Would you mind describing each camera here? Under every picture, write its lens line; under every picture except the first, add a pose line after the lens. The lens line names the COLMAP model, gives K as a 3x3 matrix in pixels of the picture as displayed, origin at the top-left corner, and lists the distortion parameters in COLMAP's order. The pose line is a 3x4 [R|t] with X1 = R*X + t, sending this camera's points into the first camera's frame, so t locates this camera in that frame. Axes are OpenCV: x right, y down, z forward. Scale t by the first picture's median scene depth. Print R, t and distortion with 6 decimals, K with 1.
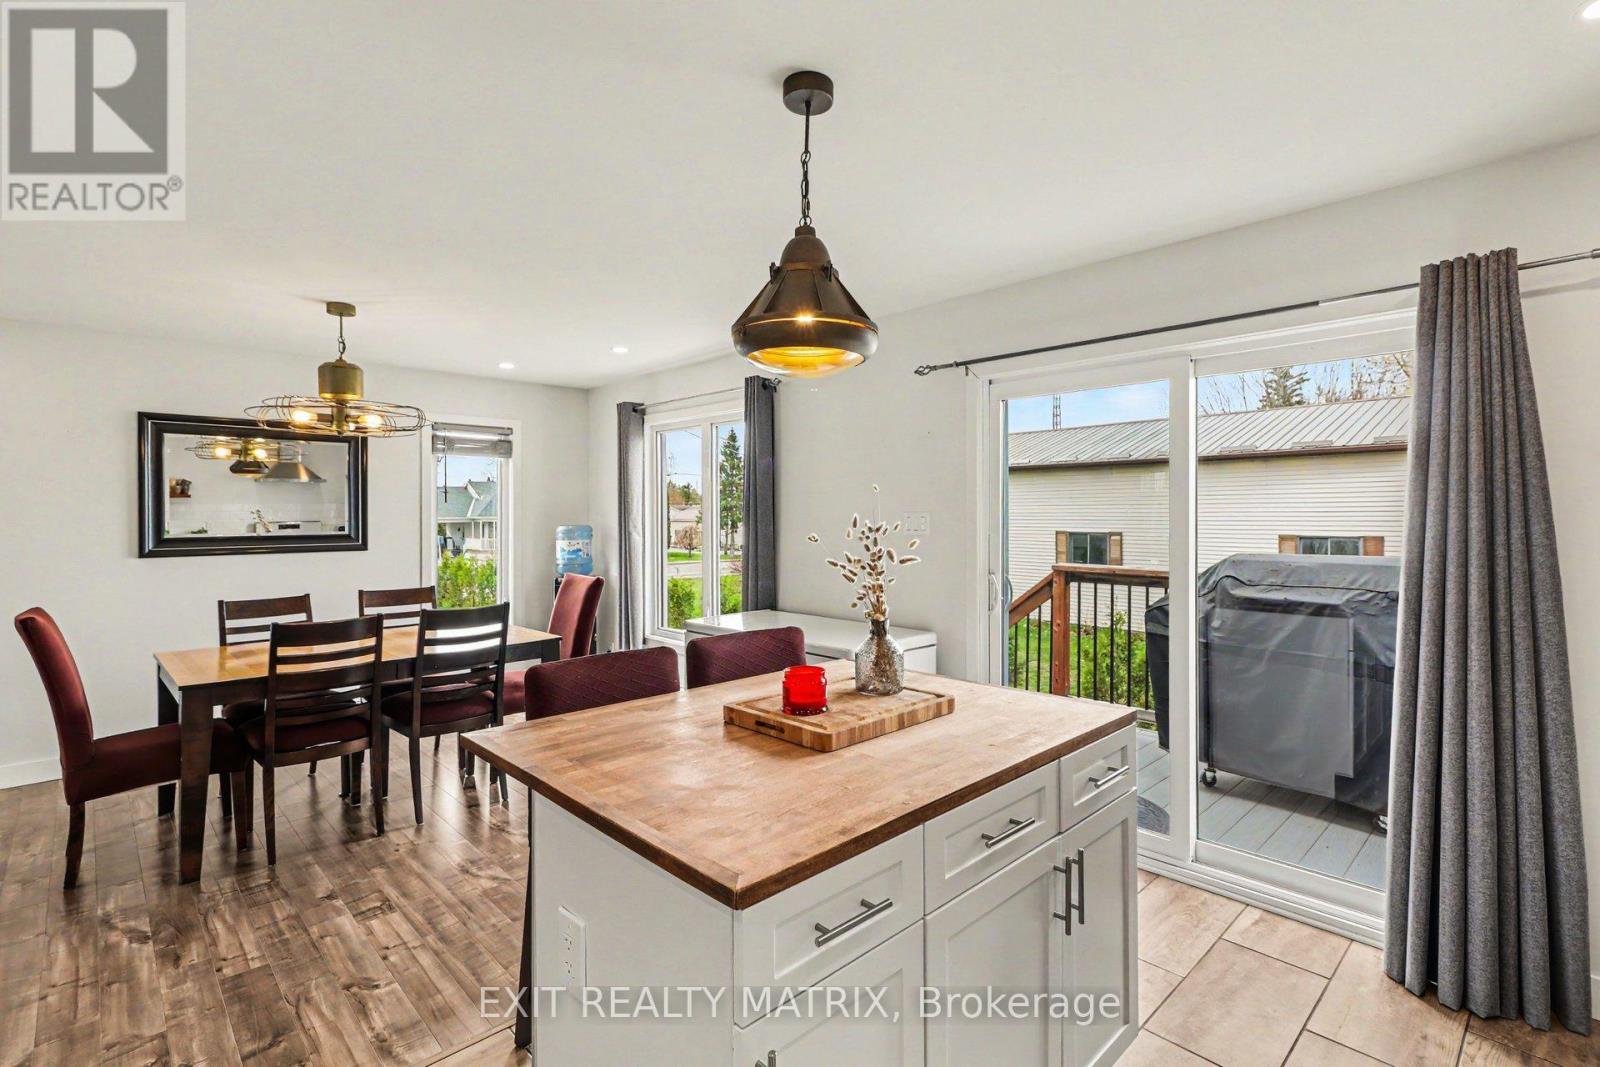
lens RADIAL K [[734.7, 0, 792.3], [0, 734.7, 521.3], [0, 0, 1]] dist [-0.000868, -0.000122]
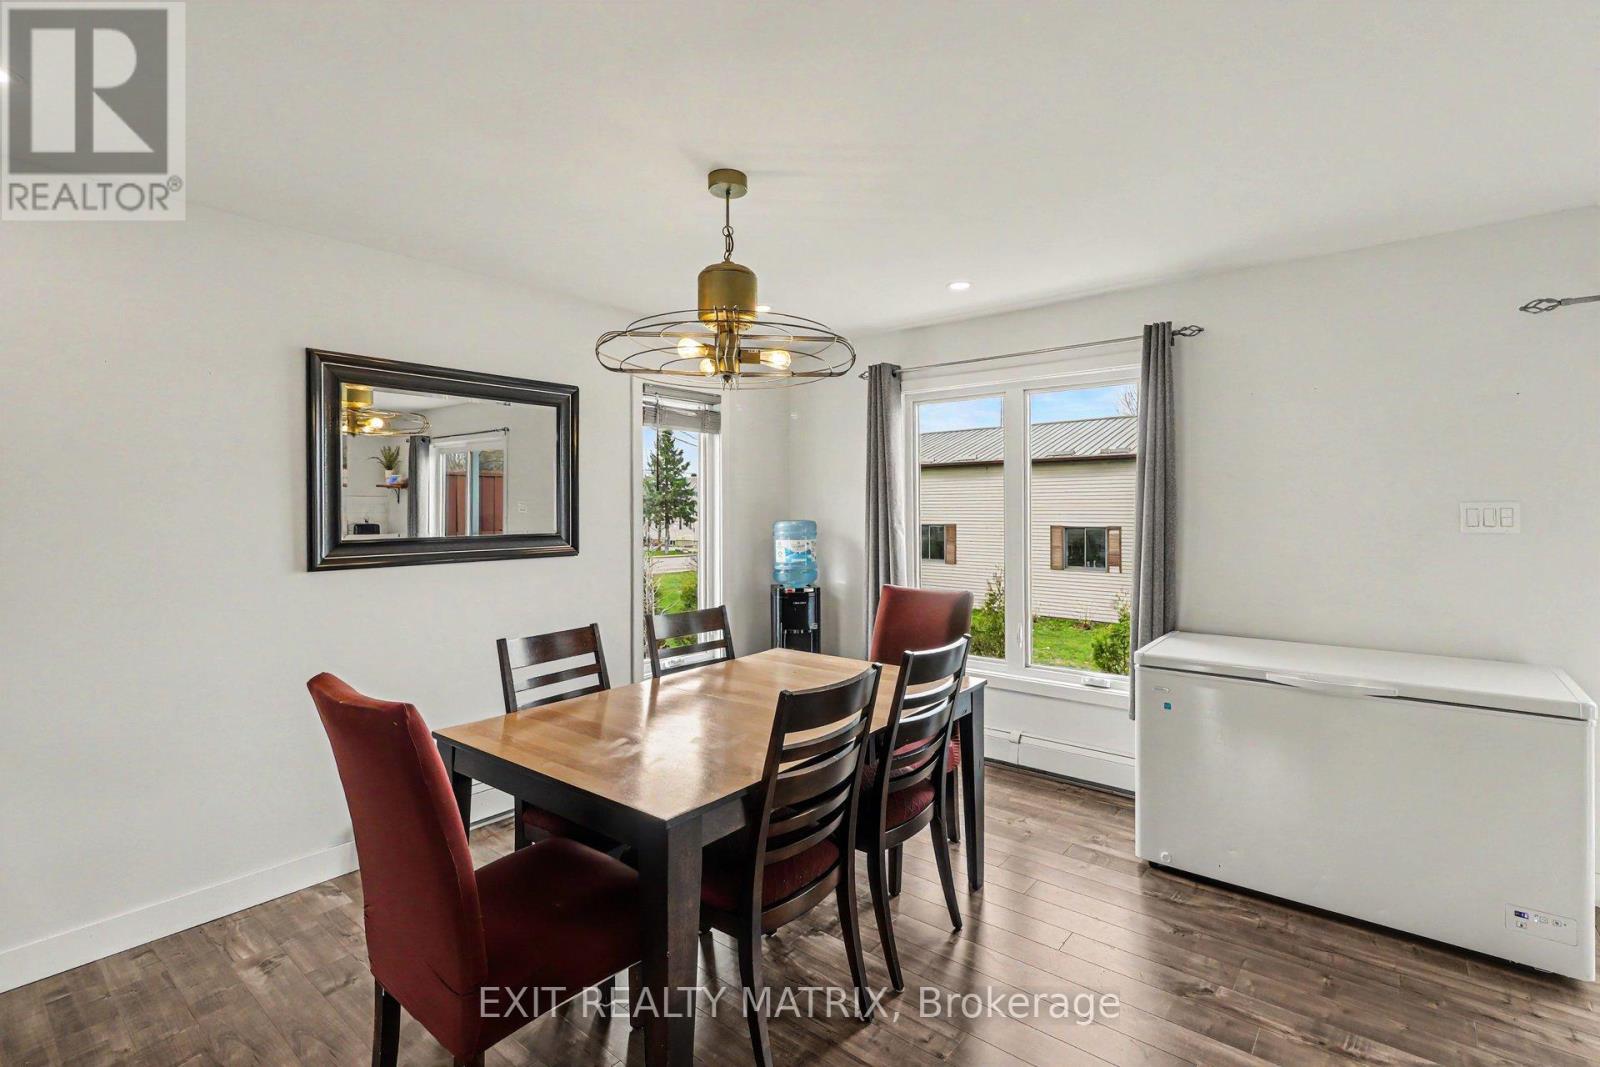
lens RADIAL K [[734.7, 0, 811.1], [0, 734.7, 516.0], [0, 0, 1]] dist [-0.000868, -0.000122]
pose [[0.994890, 0.000114, 0.100969, -0.425147], [-0.000175, 1.000000, 0.000590, 0.000142], [-0.100969, -0.000605, 0.994889, 0.252221]]
